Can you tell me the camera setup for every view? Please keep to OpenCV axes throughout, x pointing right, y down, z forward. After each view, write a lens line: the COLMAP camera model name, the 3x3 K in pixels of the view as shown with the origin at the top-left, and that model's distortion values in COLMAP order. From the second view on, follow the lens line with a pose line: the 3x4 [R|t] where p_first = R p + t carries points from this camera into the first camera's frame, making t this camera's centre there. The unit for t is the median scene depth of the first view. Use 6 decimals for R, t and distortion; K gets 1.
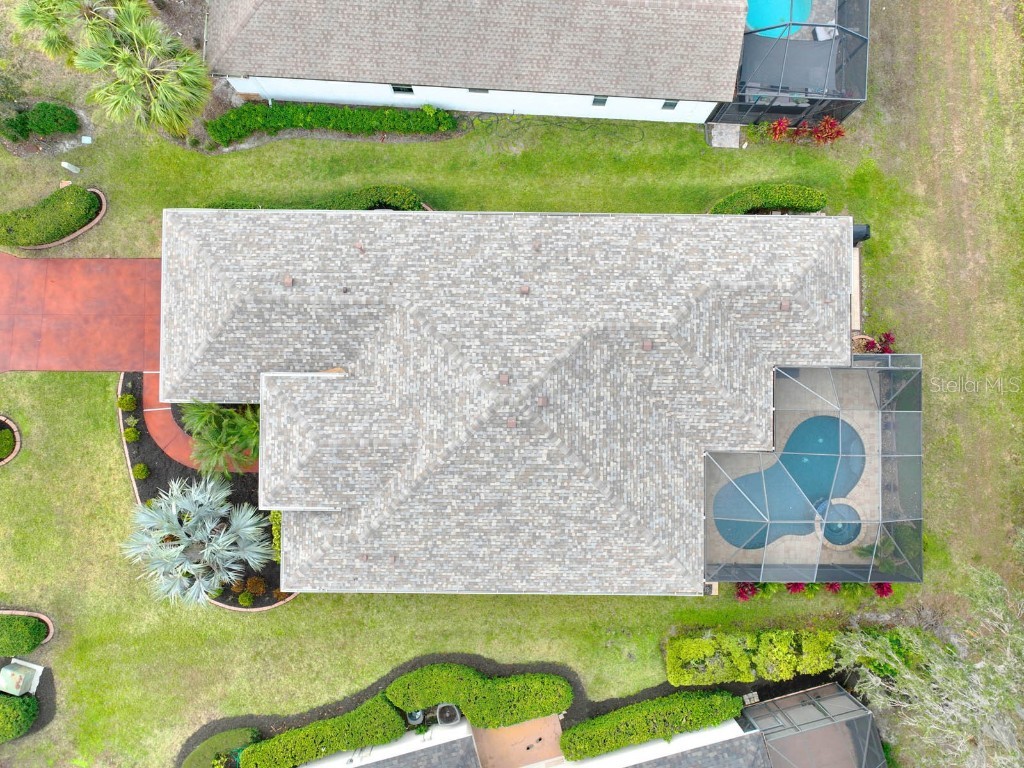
lens RADIAL K [[723.3, 0, 513.3], [0, 723.3, 382.1], [0, 0, 1]] dist [-0.001947, 0.018801]
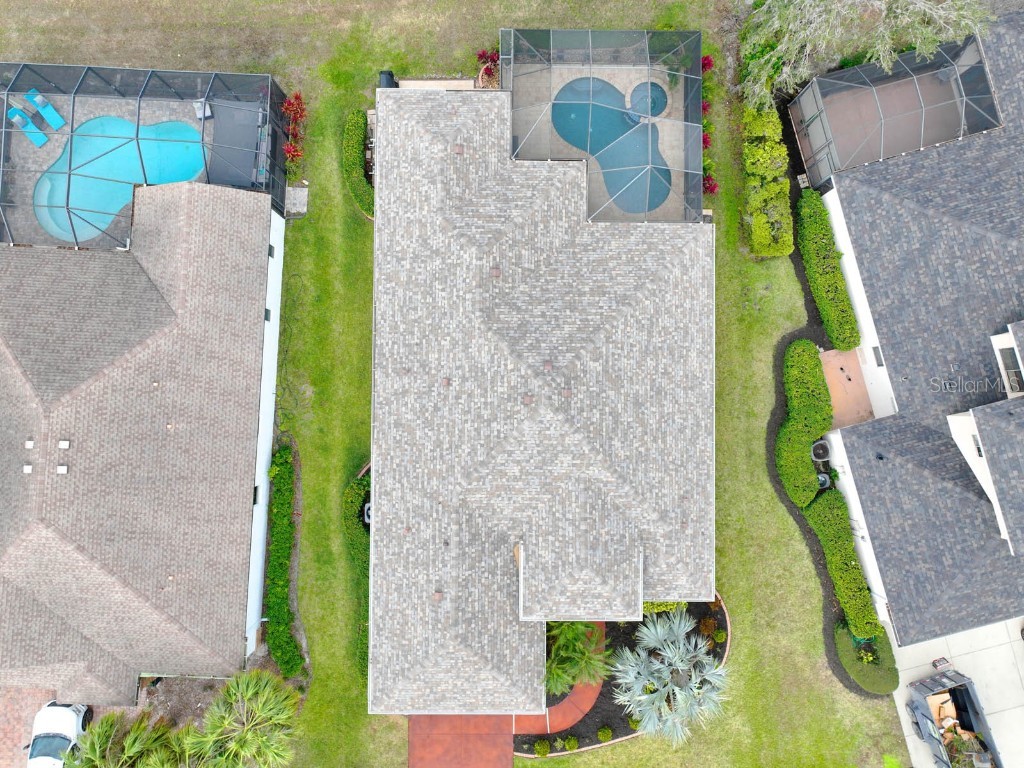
lens RADIAL K [[723.3, 0, 510.4], [0, 723.3, 385.6], [0, 0, 1]] dist [-0.001947, 0.018801]
pose [[-0.002615, -0.999756, 0.021920, -0.012922], [0.999393, -0.001852, 0.034783, -0.061008], [-0.034734, 0.021997, 0.999154, -0.106279]]
